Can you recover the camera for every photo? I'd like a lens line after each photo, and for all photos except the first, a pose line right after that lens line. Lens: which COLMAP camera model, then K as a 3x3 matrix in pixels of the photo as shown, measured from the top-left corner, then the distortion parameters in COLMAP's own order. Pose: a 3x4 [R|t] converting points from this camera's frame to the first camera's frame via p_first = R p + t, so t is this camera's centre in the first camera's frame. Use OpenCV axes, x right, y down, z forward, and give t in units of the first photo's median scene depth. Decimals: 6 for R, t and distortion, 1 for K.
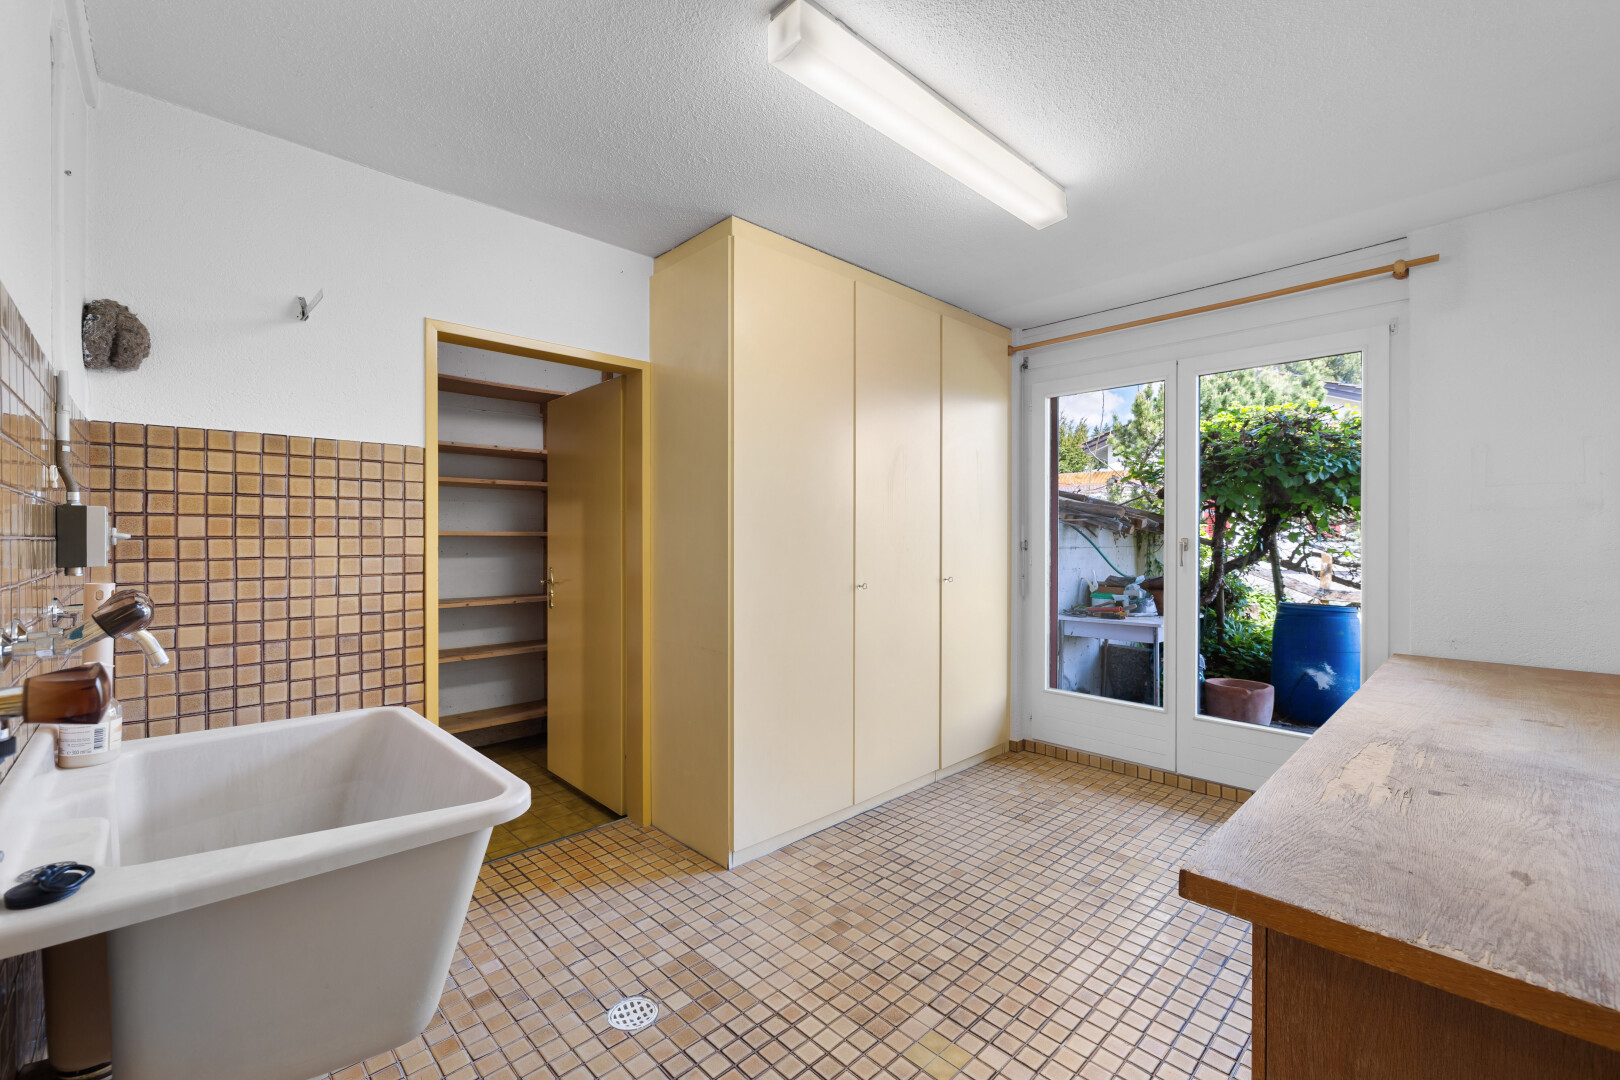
lens RADIAL K [[677.9, 0, 811.2], [0, 677.9, 539.9], [0, 0, 1]] dist [0.002598, -0.000106]
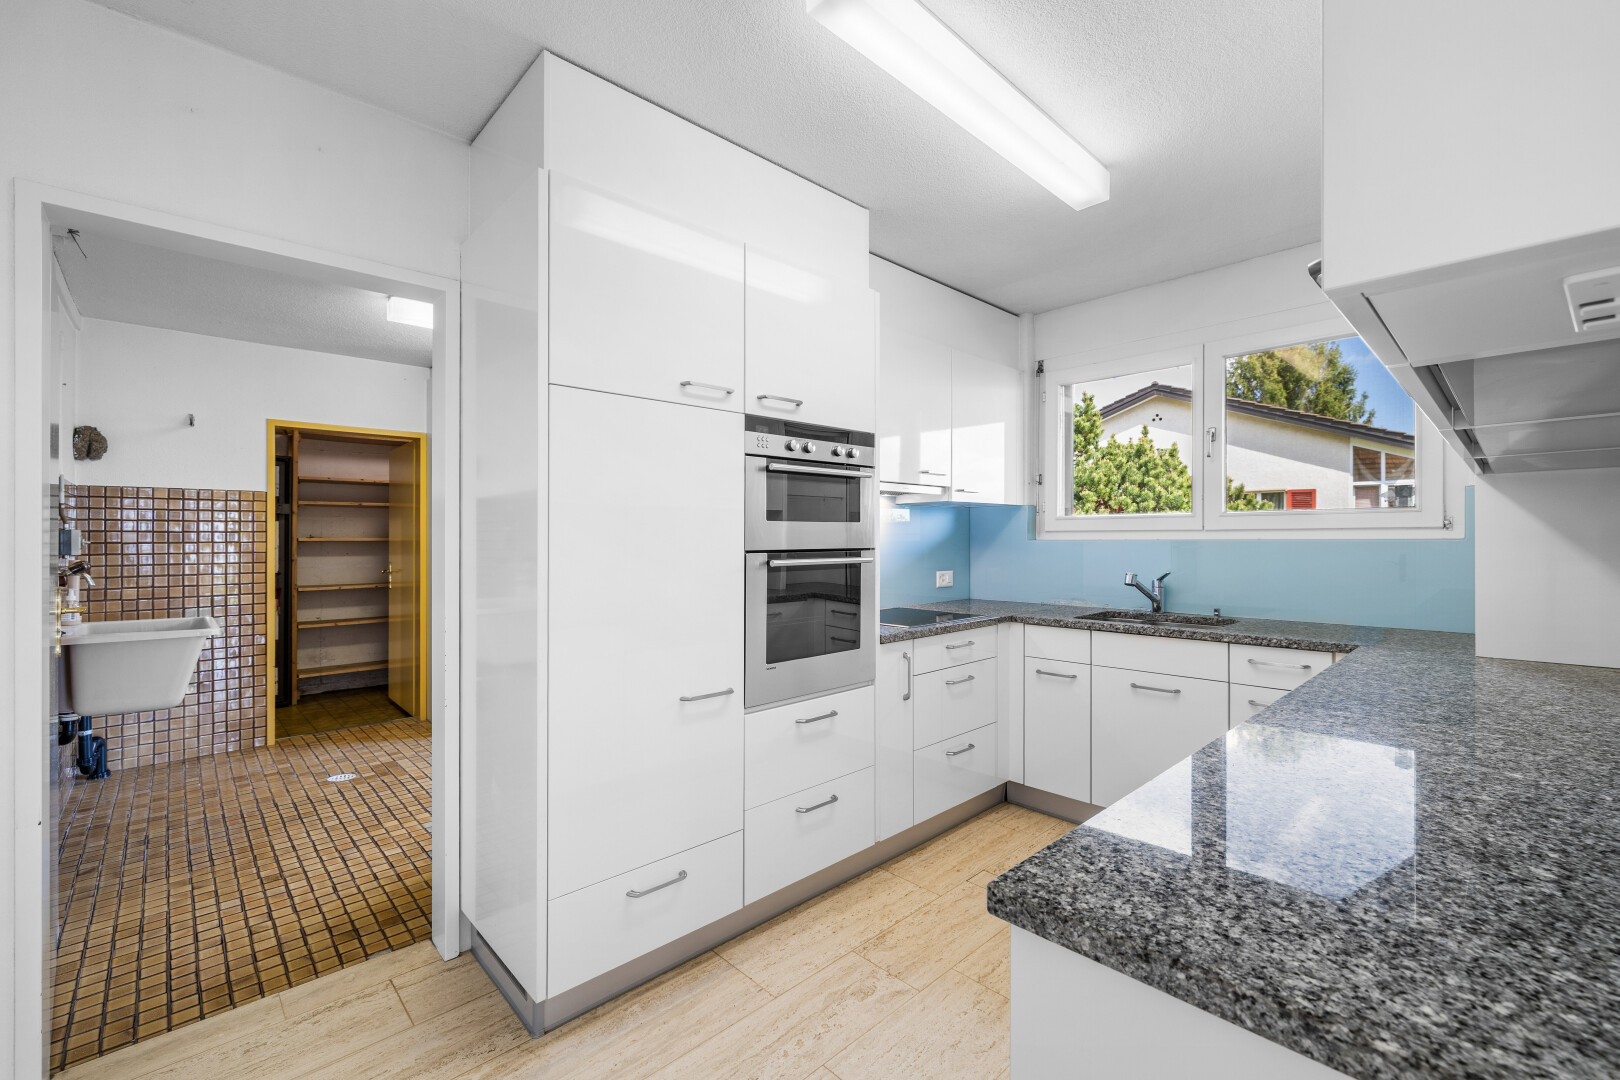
lens RADIAL K [[677.9, 0, 808.7], [0, 677.9, 538.4], [0, 0, 1]] dist [0.002598, -0.000106]
pose [[0.999954, -0.002302, -0.009307, 1.015226], [0.002258, 0.999986, -0.004737, -0.002591], [0.009318, 0.004716, 0.999945, -0.896371]]
